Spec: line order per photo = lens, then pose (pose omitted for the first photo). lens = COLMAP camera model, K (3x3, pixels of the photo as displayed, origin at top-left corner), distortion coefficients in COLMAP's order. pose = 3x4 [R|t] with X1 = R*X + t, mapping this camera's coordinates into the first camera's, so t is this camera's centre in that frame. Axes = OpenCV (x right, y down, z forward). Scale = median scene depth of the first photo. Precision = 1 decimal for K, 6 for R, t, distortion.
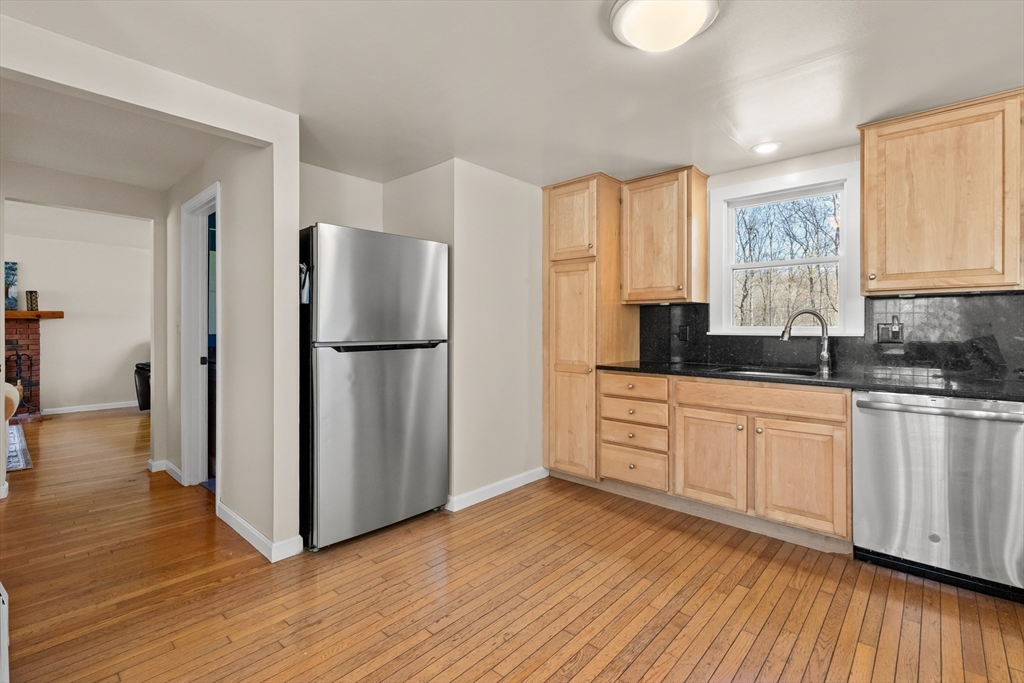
lens RADIAL K [[466.8, 0, 512.0], [0, 466.8, 324.7], [0, 0, 1]] dist [0.001066, 0.000066]
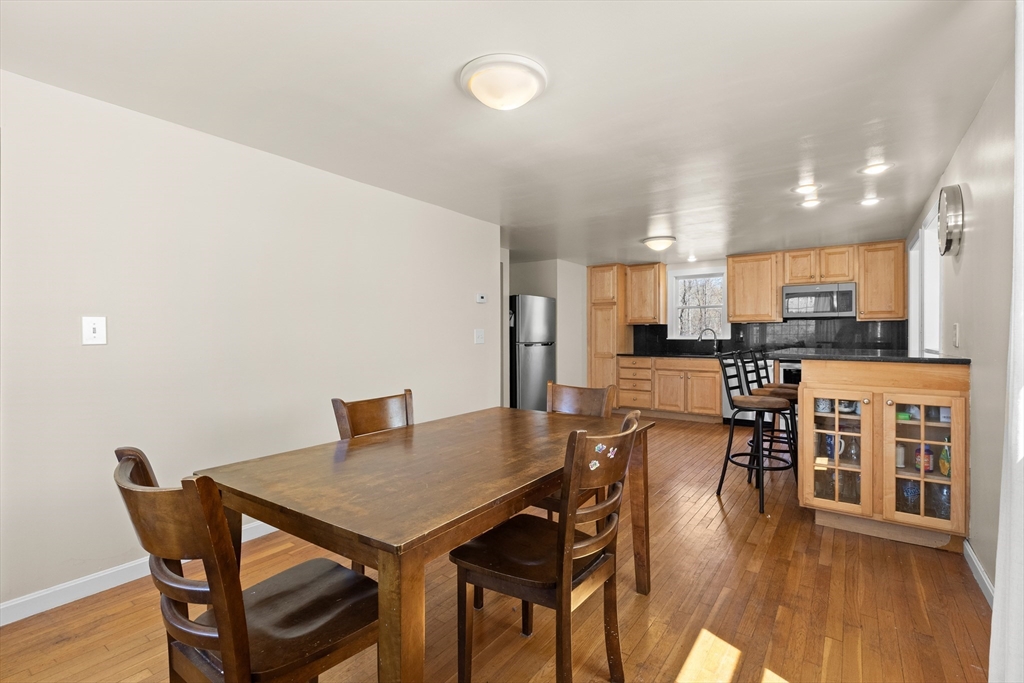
lens RADIAL K [[467.1, 0, 514.8], [0, 467.1, 332.2], [0, 0, 1]] dist [0.001437, -0.000205]
pose [[0.993333, -0.002208, 0.115256, -0.576983], [0.002528, 0.999993, -0.002632, -0.007851], [-0.115250, 0.002906, 0.993332, -1.161126]]
